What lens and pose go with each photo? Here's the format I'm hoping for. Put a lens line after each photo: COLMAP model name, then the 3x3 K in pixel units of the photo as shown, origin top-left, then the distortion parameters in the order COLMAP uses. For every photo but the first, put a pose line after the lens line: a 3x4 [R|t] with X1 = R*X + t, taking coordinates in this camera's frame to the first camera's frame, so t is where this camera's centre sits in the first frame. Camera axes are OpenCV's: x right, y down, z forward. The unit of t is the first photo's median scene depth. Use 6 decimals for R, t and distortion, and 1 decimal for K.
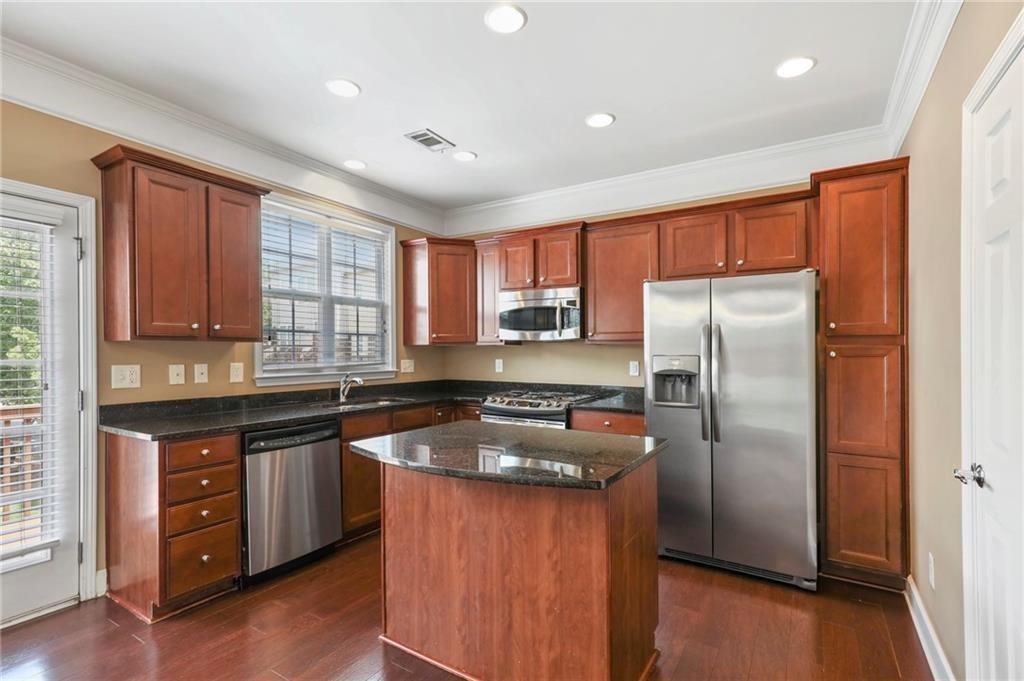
lens RADIAL K [[480.1, 0, 513.4], [0, 480.1, 352.0], [0, 0, 1]] dist [0.010990, -0.000501]
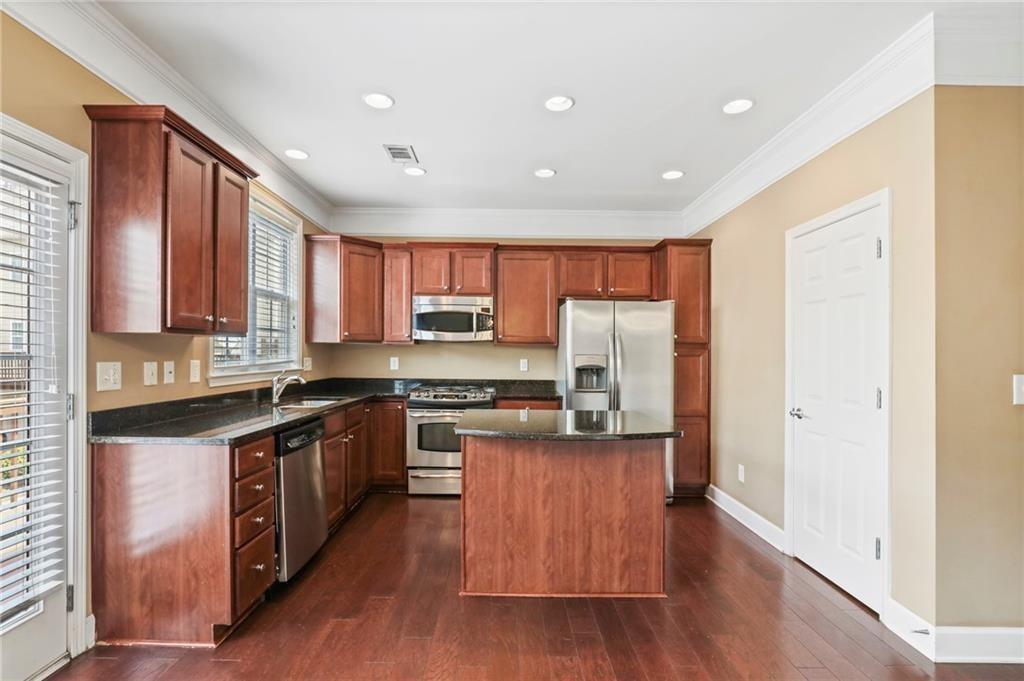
lens RADIAL K [[472.0, 0, 501.9], [0, 472.0, 349.5], [0, 0, 1]] dist [-0.013443, 0.000672]
pose [[0.849814, 0.011825, 0.526951, -0.676301], [-0.009789, 0.999930, -0.006652, 0.004379], [-0.526992, 0.000495, 0.849870, -0.019524]]
